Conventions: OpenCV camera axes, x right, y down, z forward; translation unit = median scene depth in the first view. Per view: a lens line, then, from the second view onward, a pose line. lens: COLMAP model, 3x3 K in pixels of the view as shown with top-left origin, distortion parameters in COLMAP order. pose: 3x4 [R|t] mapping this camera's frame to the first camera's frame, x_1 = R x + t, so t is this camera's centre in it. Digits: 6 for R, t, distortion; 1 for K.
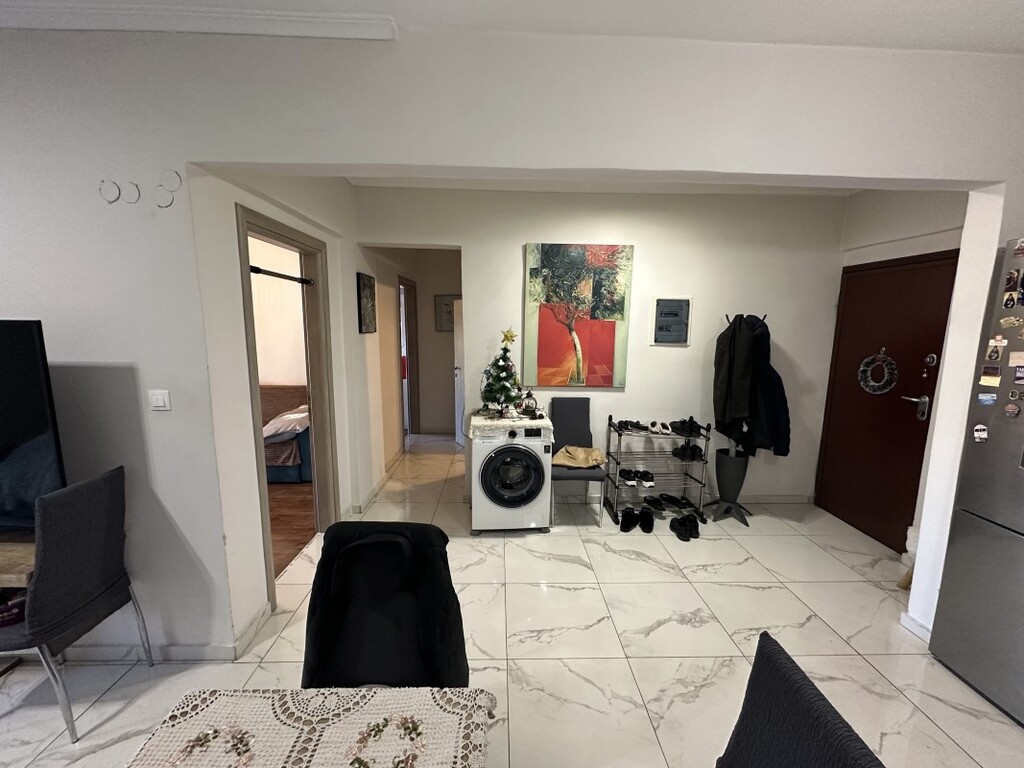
lens RADIAL K [[412.2, 0, 510.8], [0, 412.2, 384.2], [0, 0, 1]] dist [-0.000195, 0.000313]
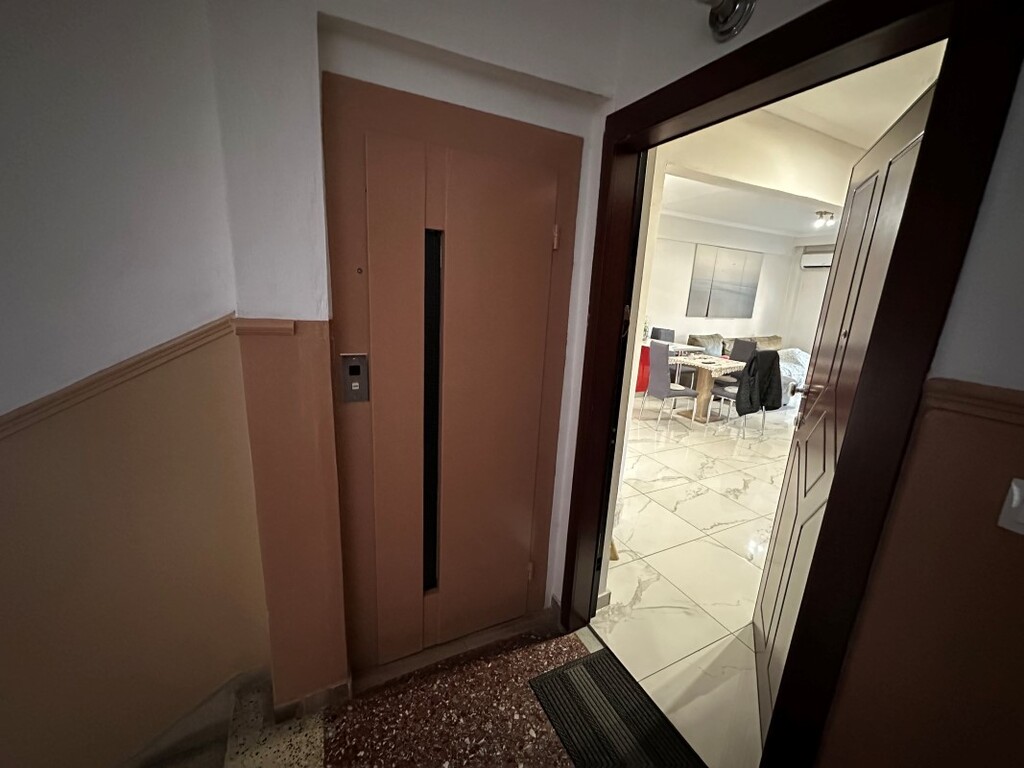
lens RADIAL K [[412.2, 0, 512.4], [0, 412.2, 385.0], [0, 0, 1]] dist [-0.000195, 0.000313]
pose [[-0.903578, 0.037959, -0.426739, 2.038275], [-0.124335, 0.929964, 0.345988, -0.211961], [0.409986, 0.365686, -0.835575, 2.047949]]
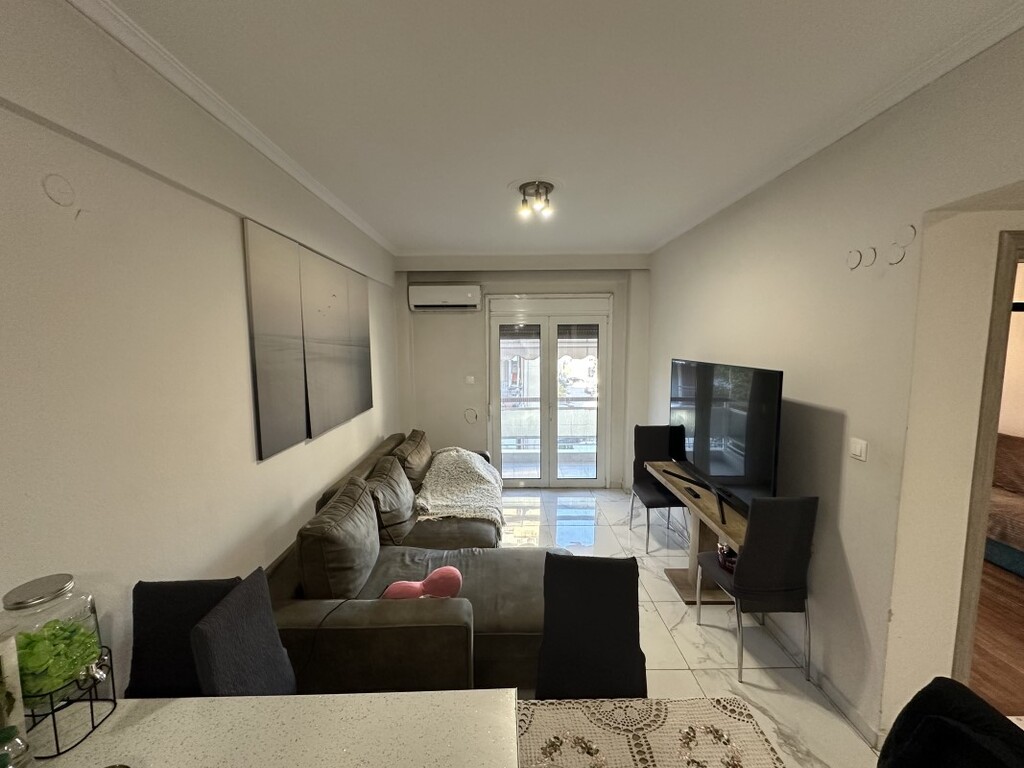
lens RADIAL K [[412.2, 0, 506.5], [0, 412.2, 385.4], [0, 0, 1]] dist [-0.000195, 0.000313]
pose [[-0.016093, 0.091009, -0.995720, 0.186621], [-0.138581, 0.986035, 0.092363, -0.093894], [0.990220, 0.139474, -0.003256, 0.103313]]
